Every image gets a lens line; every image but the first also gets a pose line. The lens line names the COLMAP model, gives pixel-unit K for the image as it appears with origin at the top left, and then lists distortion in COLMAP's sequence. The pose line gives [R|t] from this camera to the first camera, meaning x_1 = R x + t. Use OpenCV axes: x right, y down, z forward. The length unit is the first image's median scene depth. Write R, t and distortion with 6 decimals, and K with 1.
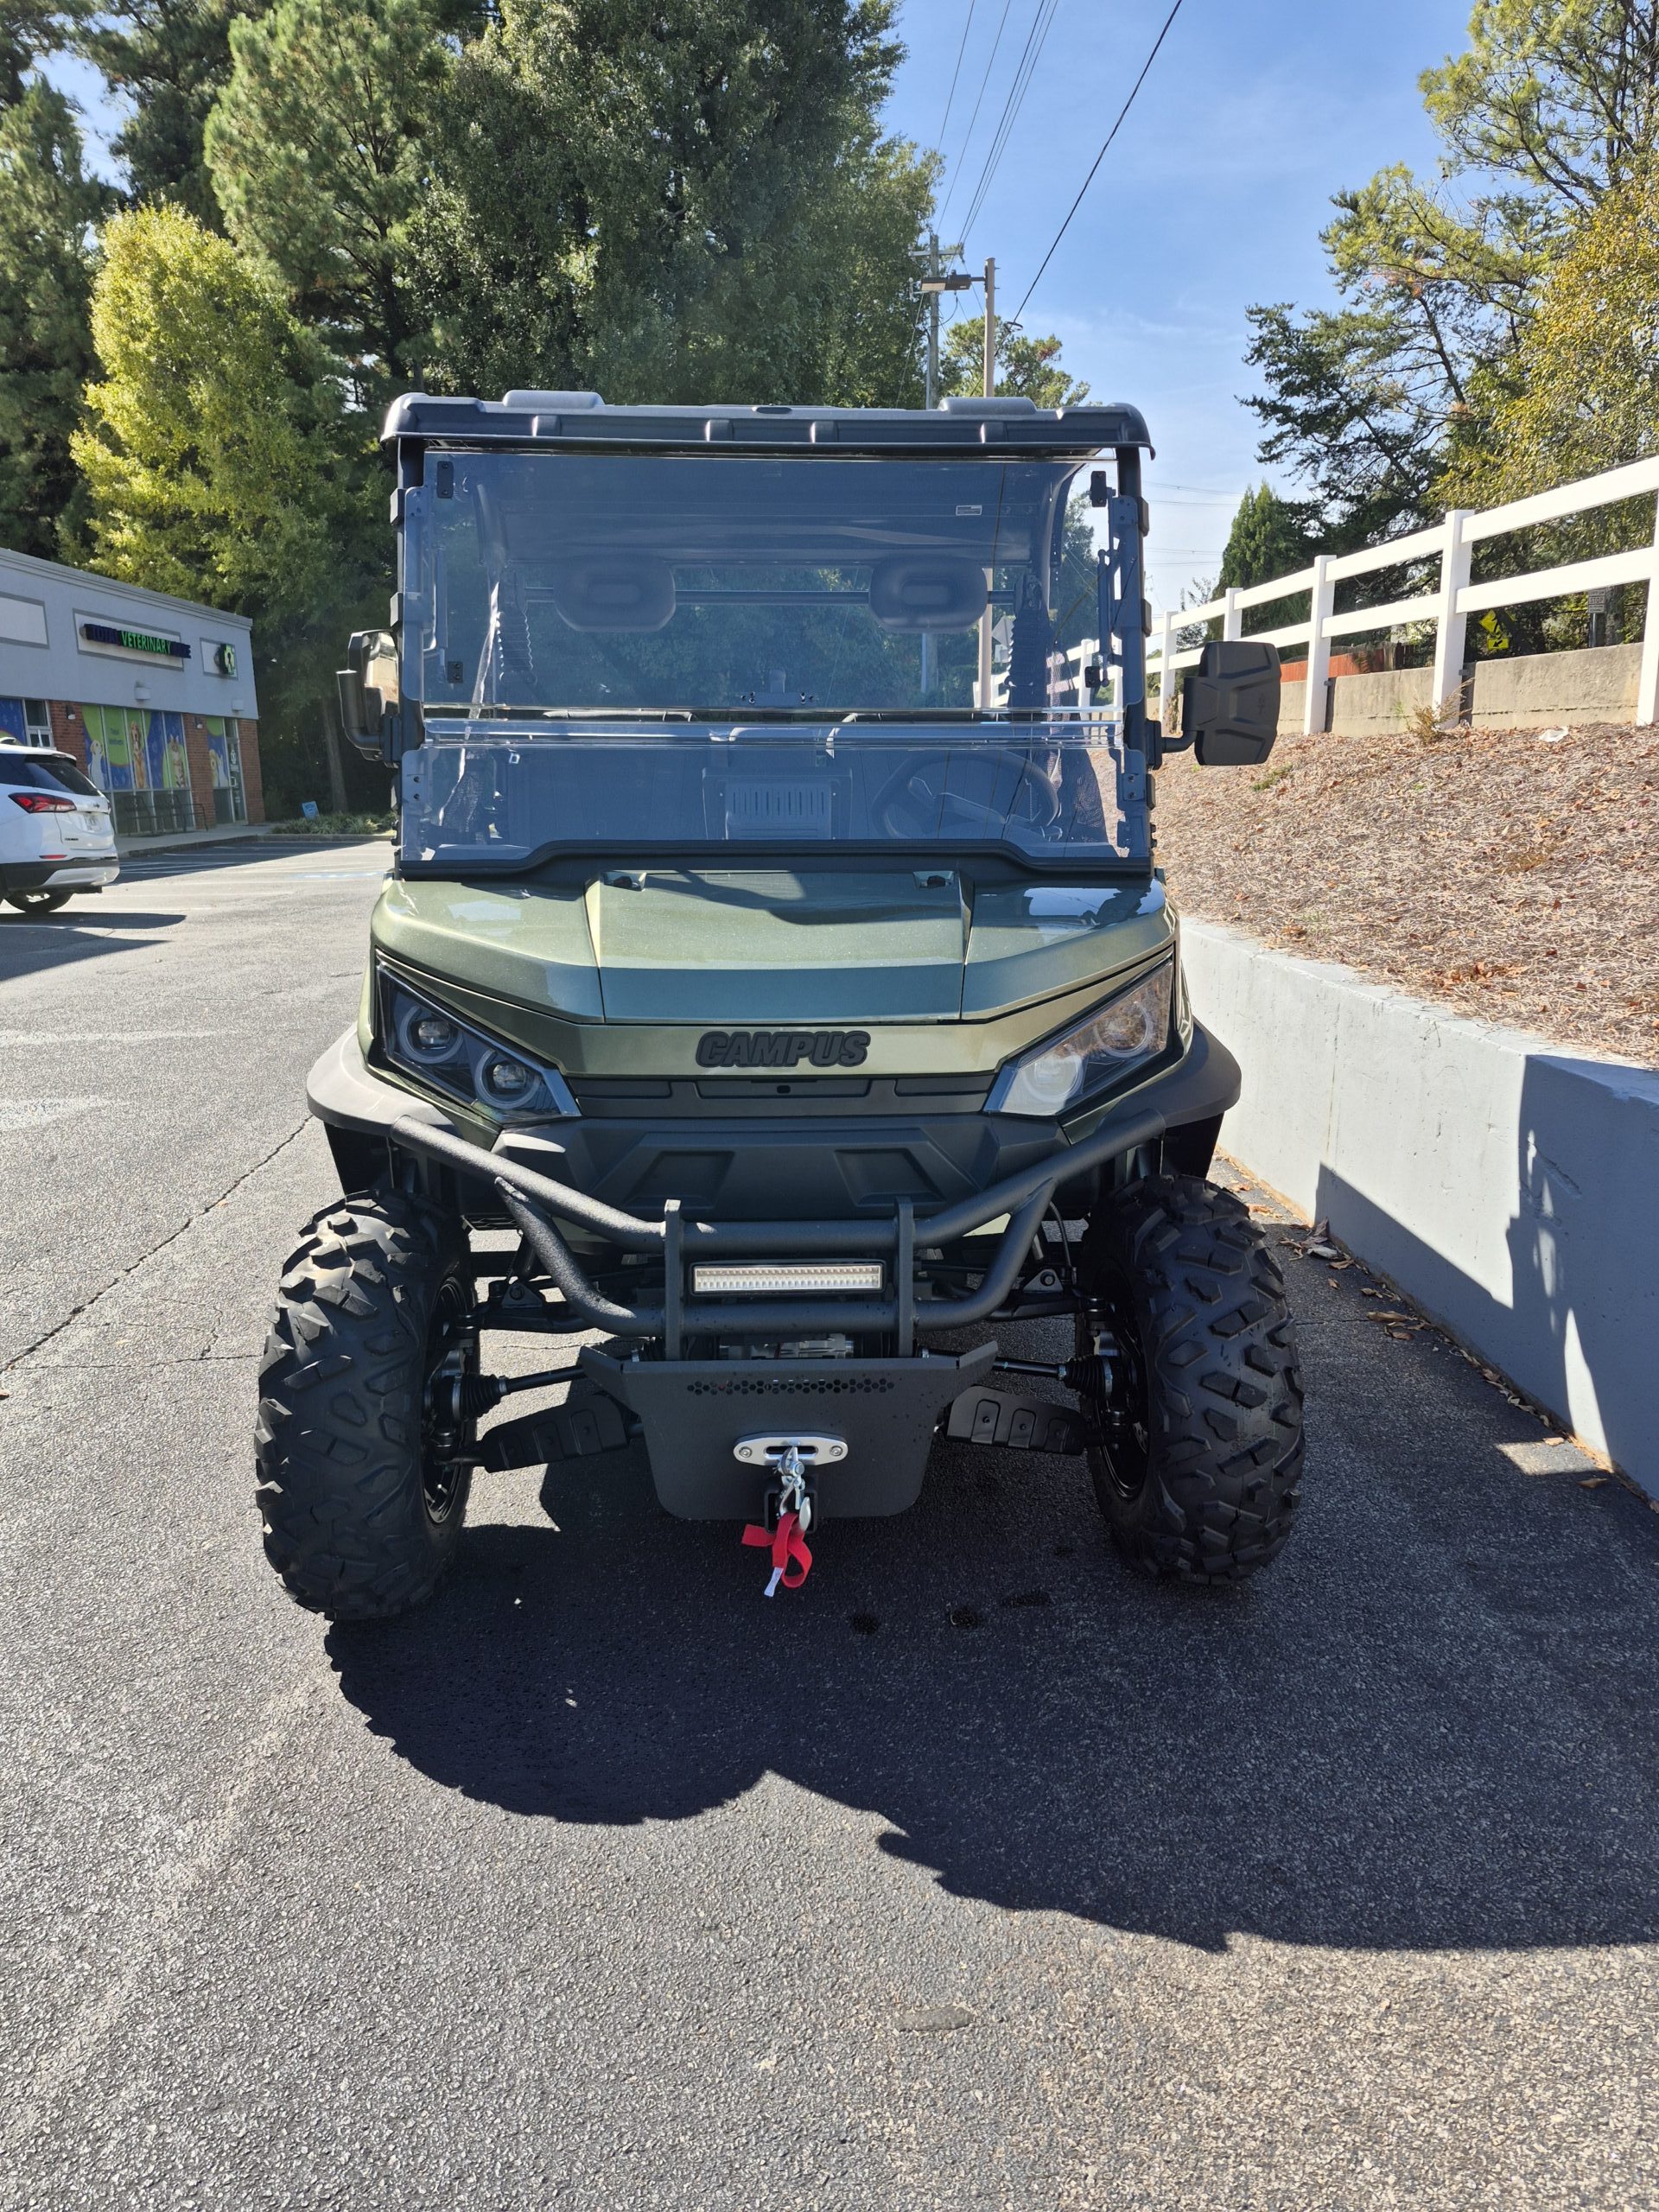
lens RADIAL K [[1528.4, 0, 853.4], [0, 1528.4, 1101.1], [0, 0, 1]] dist [0.036761, -0.039209]
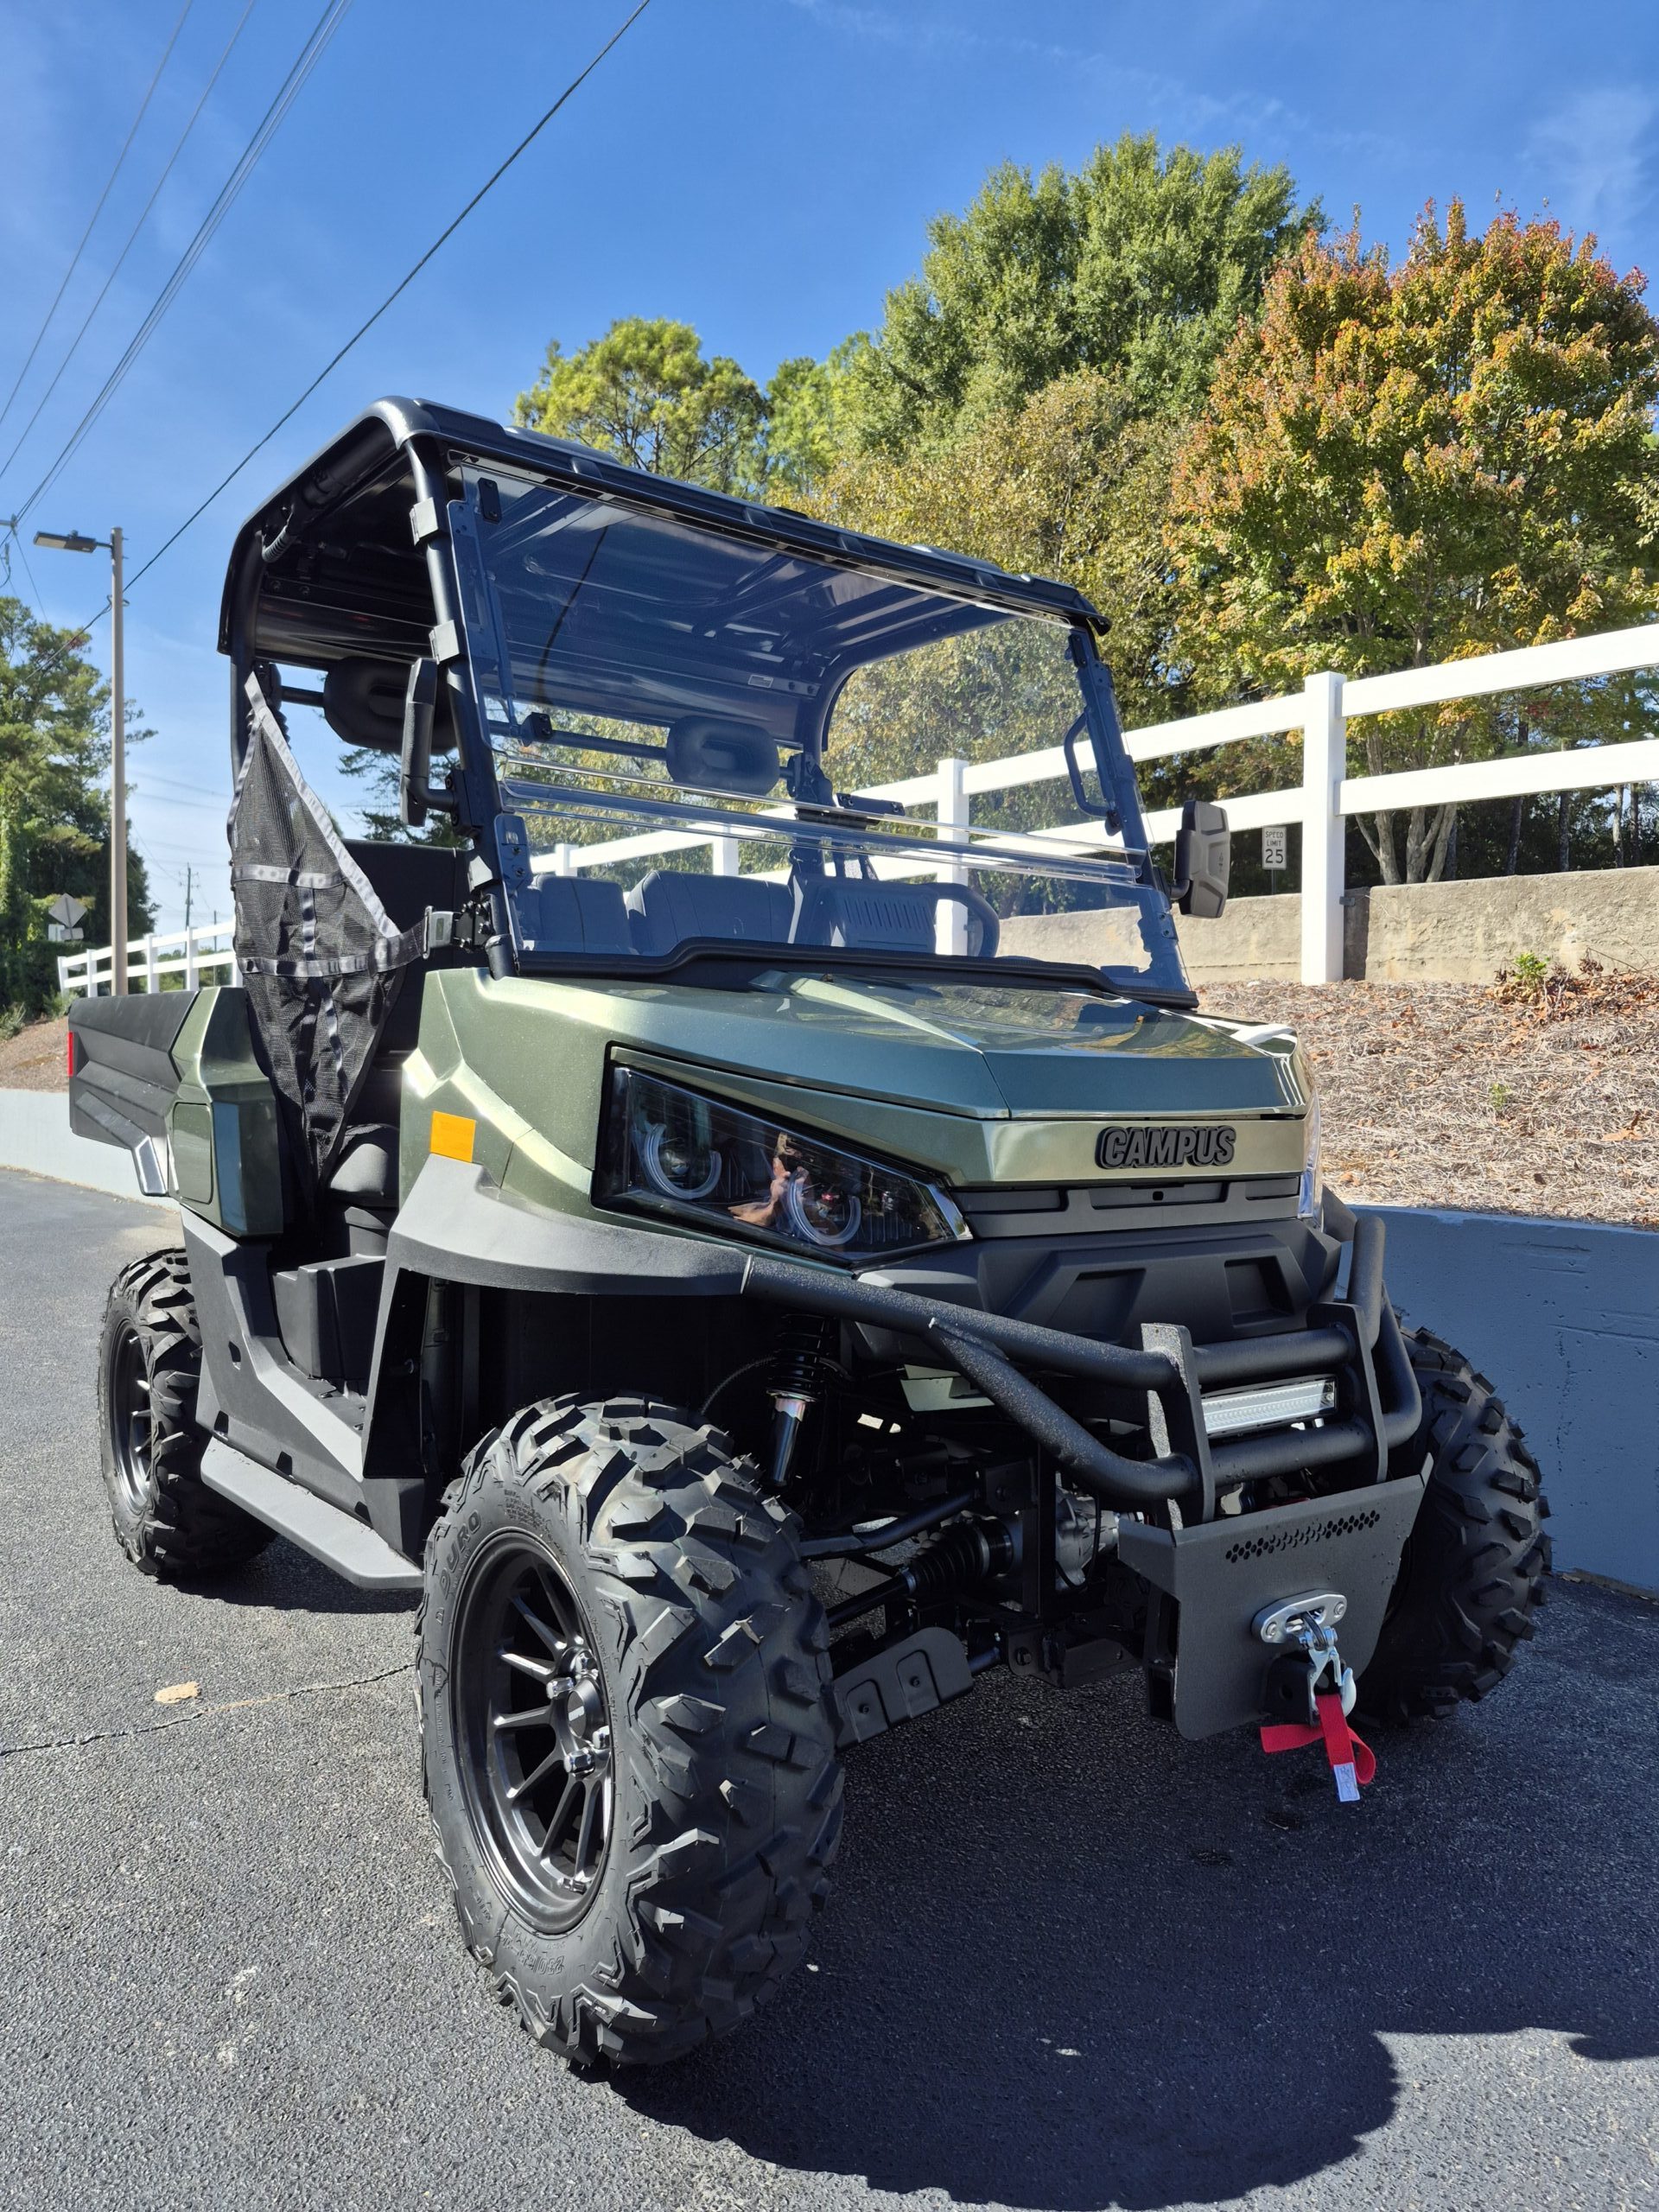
lens RADIAL K [[1535.0, 0, 802.4], [0, 1535.0, 1115.5], [0, 0, 1]] dist [0.025780, -0.043165]
pose [[0.826309, 0.003062, 0.563209, -0.693305], [0.104469, 0.981799, -0.158610, 0.063490], [-0.553444, 0.189899, 0.810949, 0.406492]]
